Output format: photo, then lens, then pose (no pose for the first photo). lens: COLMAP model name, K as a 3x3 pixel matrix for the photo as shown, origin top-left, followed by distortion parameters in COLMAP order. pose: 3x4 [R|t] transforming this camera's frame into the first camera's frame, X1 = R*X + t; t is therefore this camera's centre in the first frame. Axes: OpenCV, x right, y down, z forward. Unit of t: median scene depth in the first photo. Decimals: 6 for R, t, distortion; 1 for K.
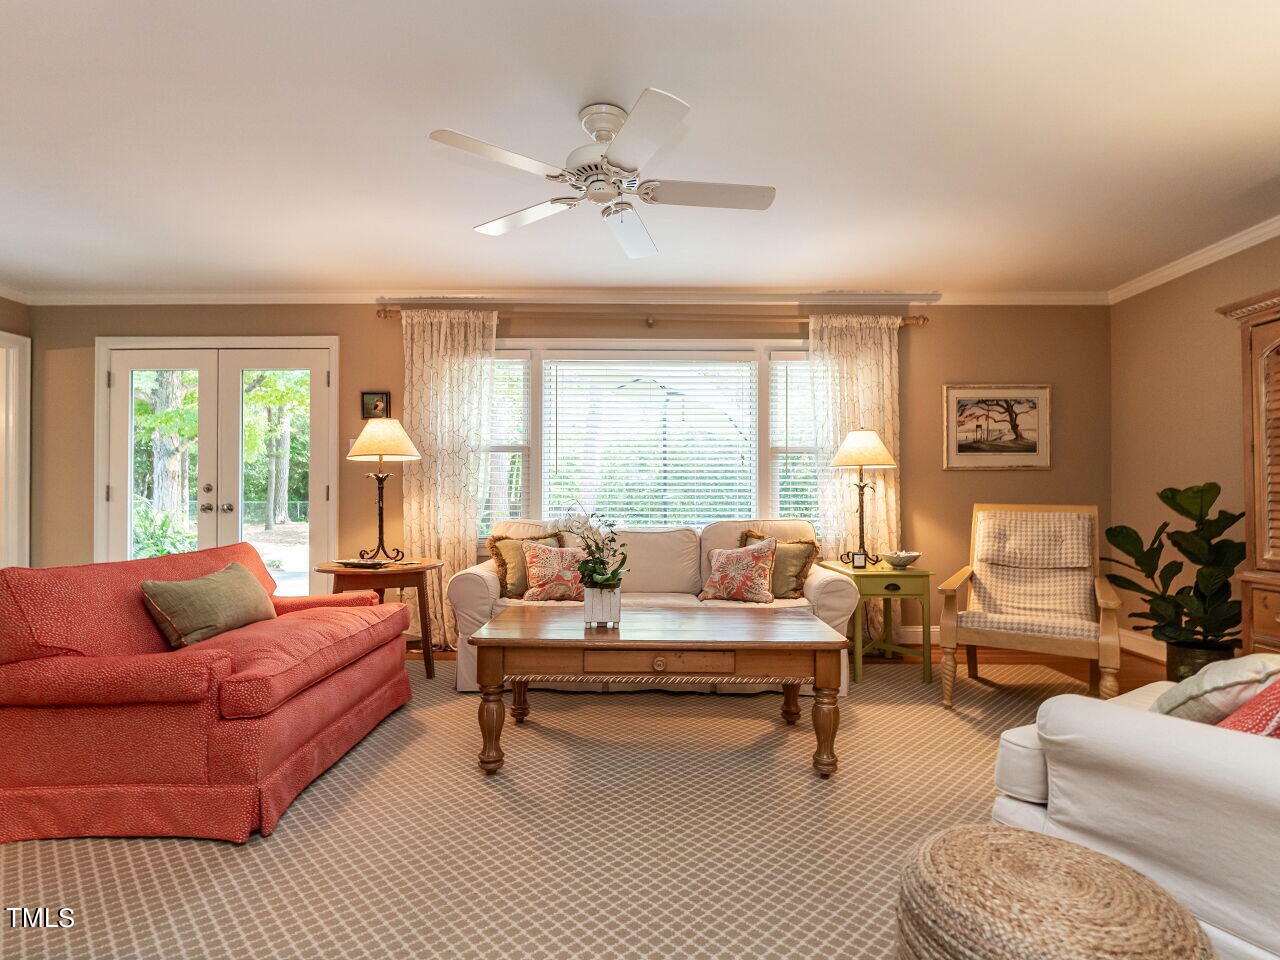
lens RADIAL K [[683.0, 0, 643.5], [0, 683.0, 489.7], [0, 0, 1]] dist [-0.004503, 0.000079]
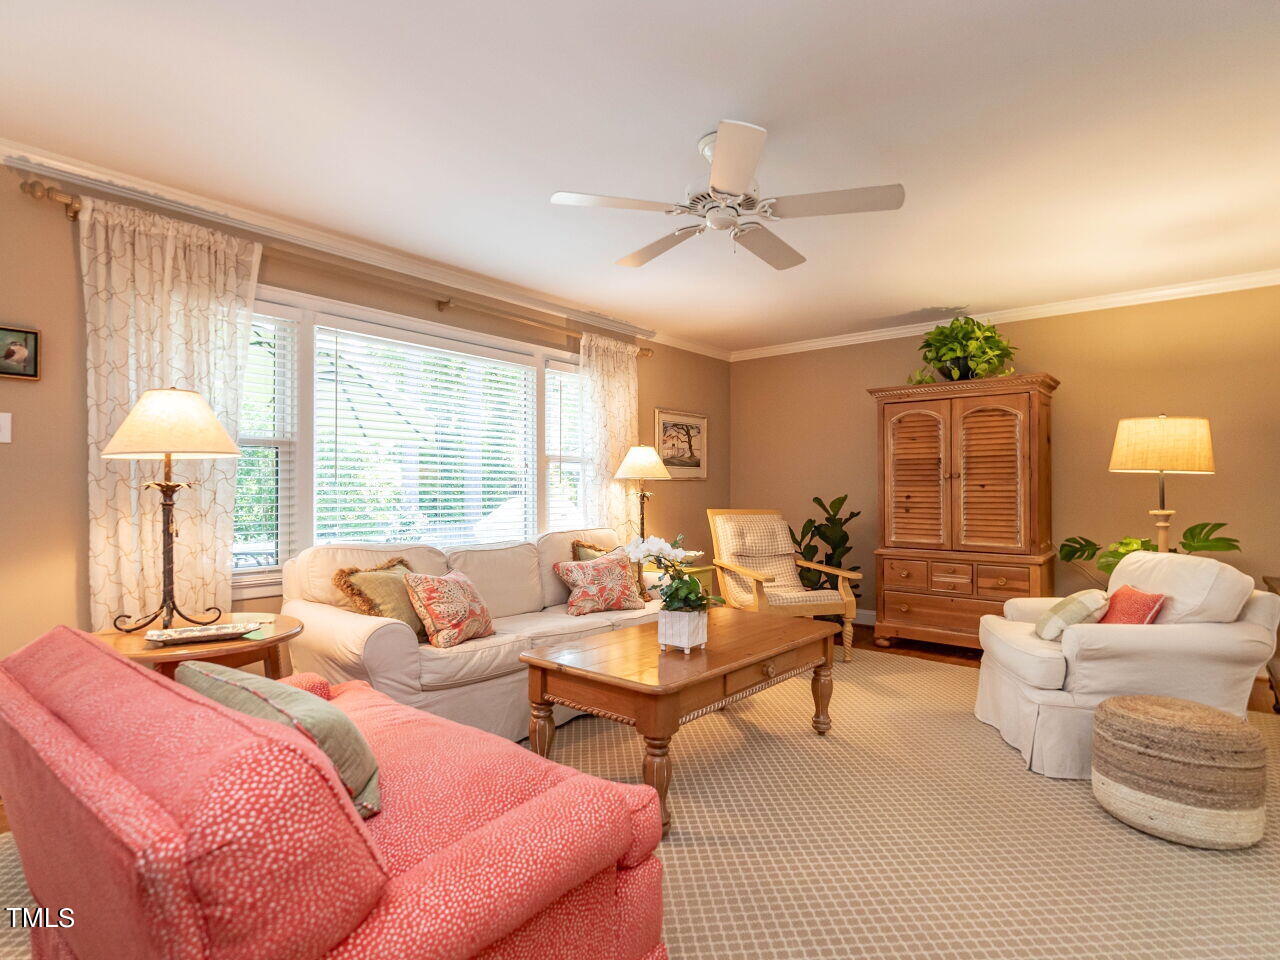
lens RADIAL K [[683.0, 0, 671.5], [0, 683.0, 476.5], [0, 0, 1]] dist [-0.004503, 0.000079]
pose [[0.615659, 0.015495, 0.787861, -0.492240], [-0.011498, 0.999877, -0.010680, -0.022680], [-0.787929, -0.002483, 0.615761, 0.242139]]
